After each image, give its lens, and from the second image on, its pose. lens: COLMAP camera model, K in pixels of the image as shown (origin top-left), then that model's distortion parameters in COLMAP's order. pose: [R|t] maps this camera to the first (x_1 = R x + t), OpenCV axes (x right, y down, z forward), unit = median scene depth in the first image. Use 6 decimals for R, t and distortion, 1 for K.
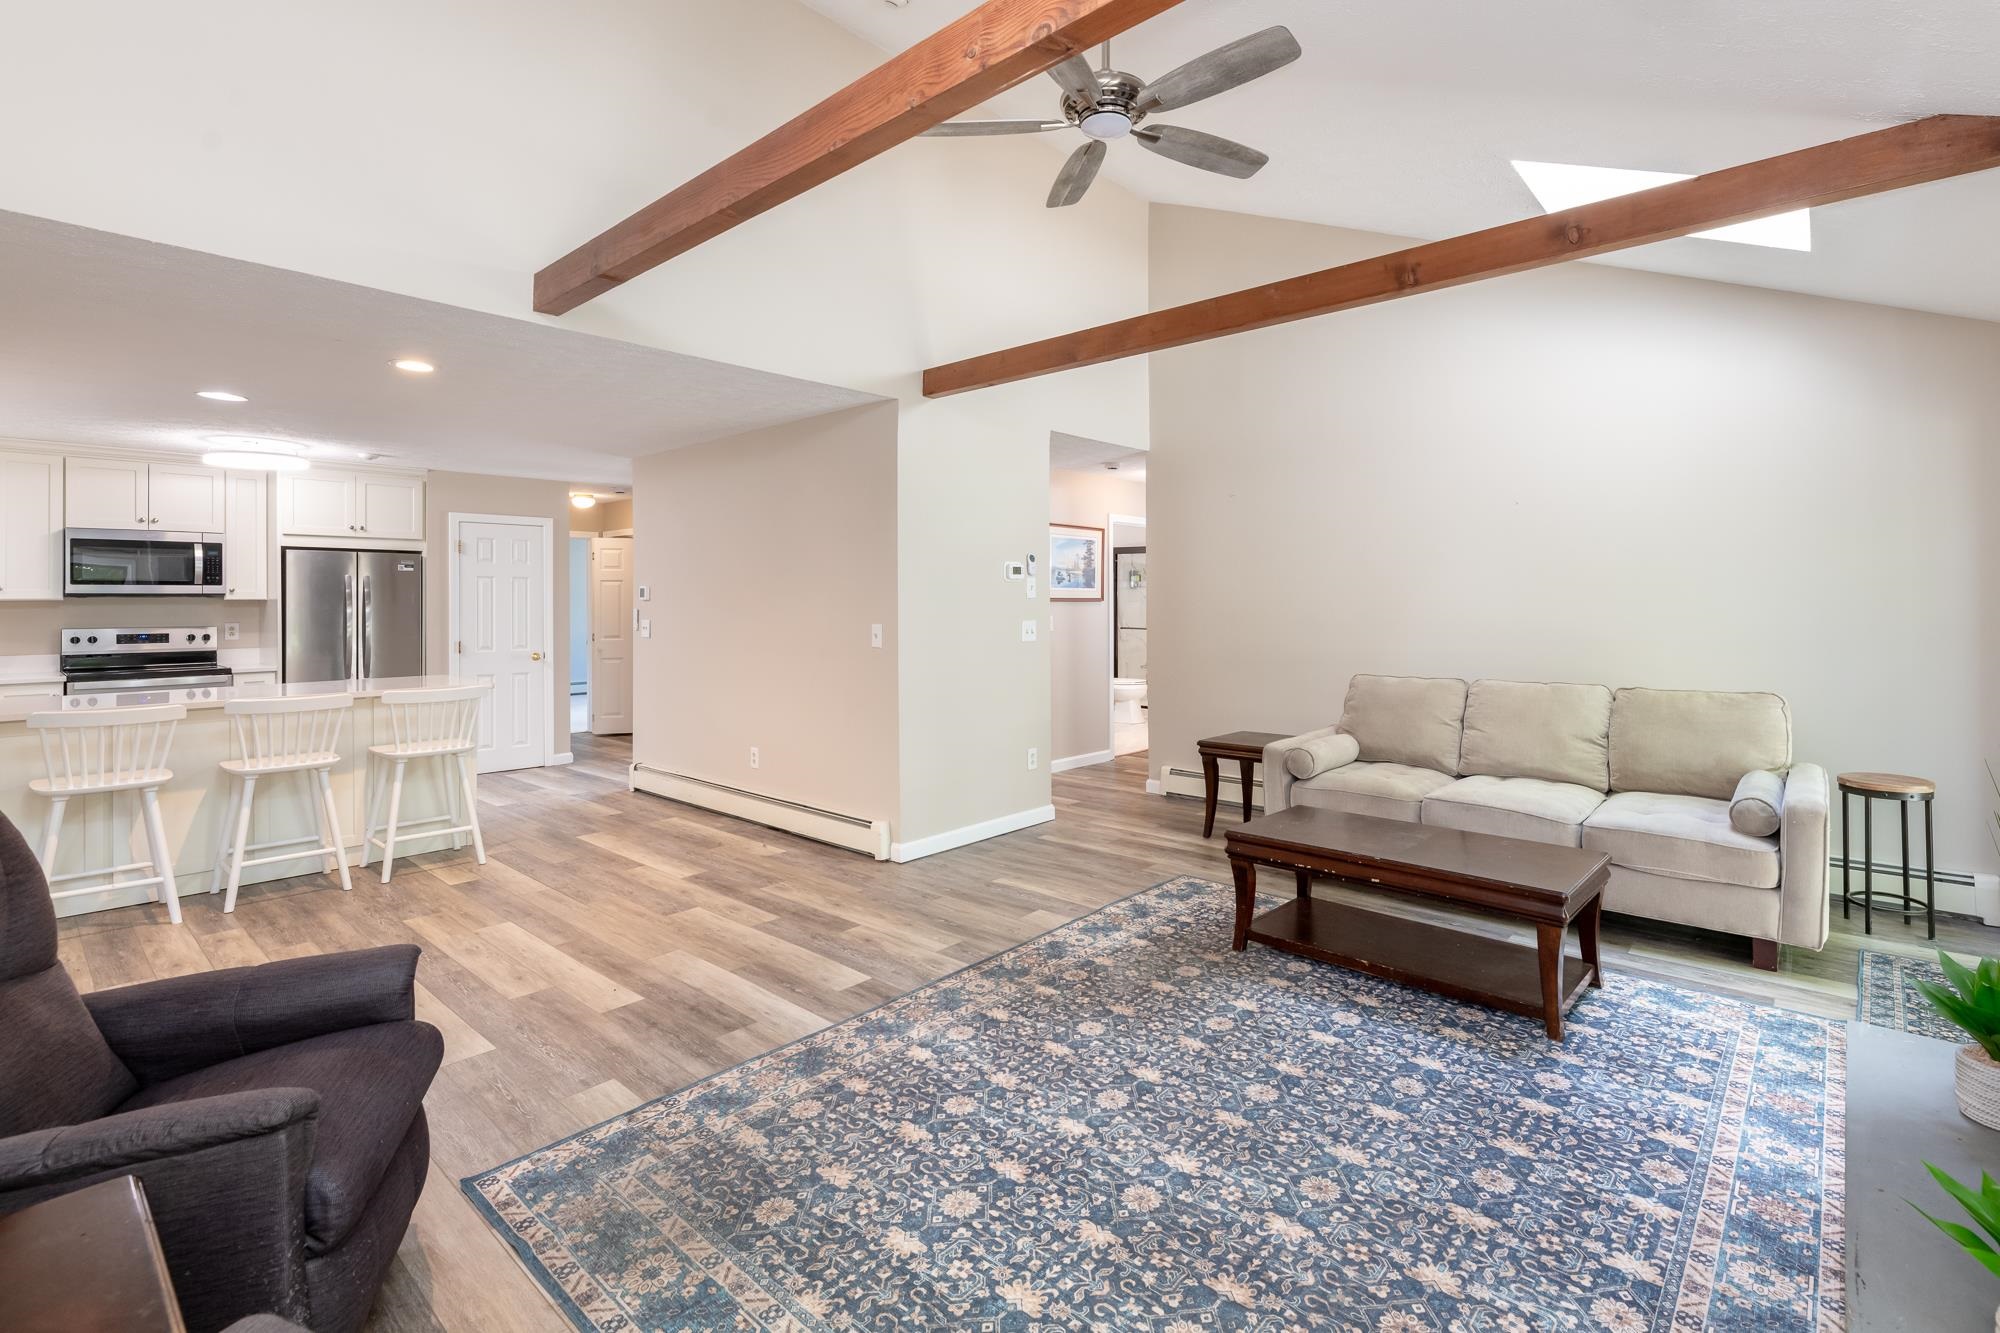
lens RADIAL K [[951.7, 0, 966.7], [0, 951.7, 582.6], [0, 0, 1]] dist [-0.002017, 0.000172]
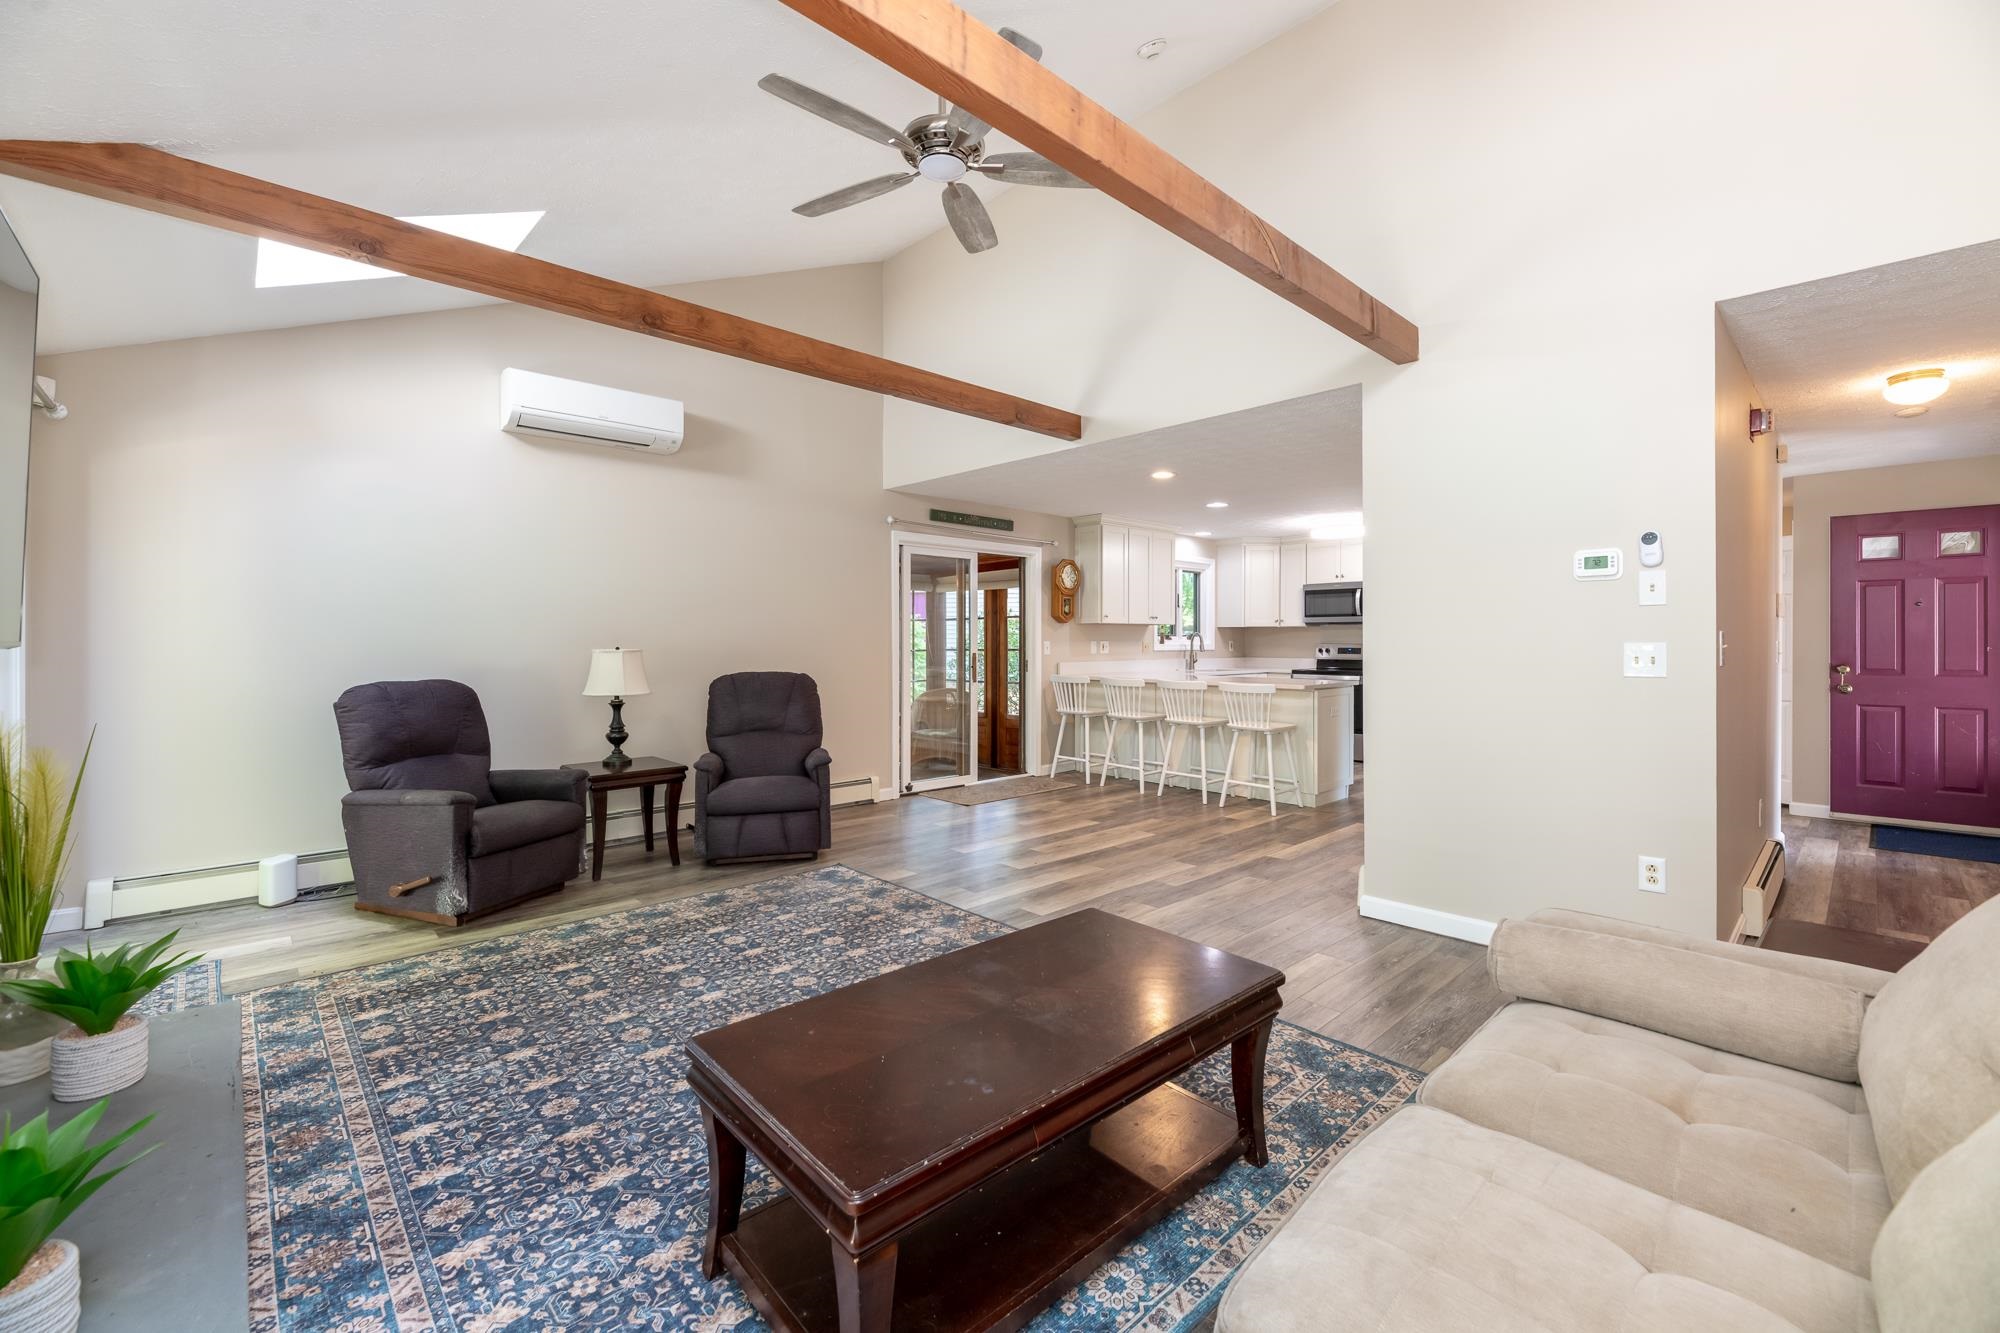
lens RADIAL K [[797.7, 0, 1028.1], [0, 797.7, 635.4], [0, 0, 1]] dist [-0.000741, -0.000157]
pose [[-0.038286, 0.000743, -0.999267, 1.471329], [0.020381, 0.999792, -0.000038, 0.069422], [0.999059, -0.020368, -0.038293, 1.587233]]
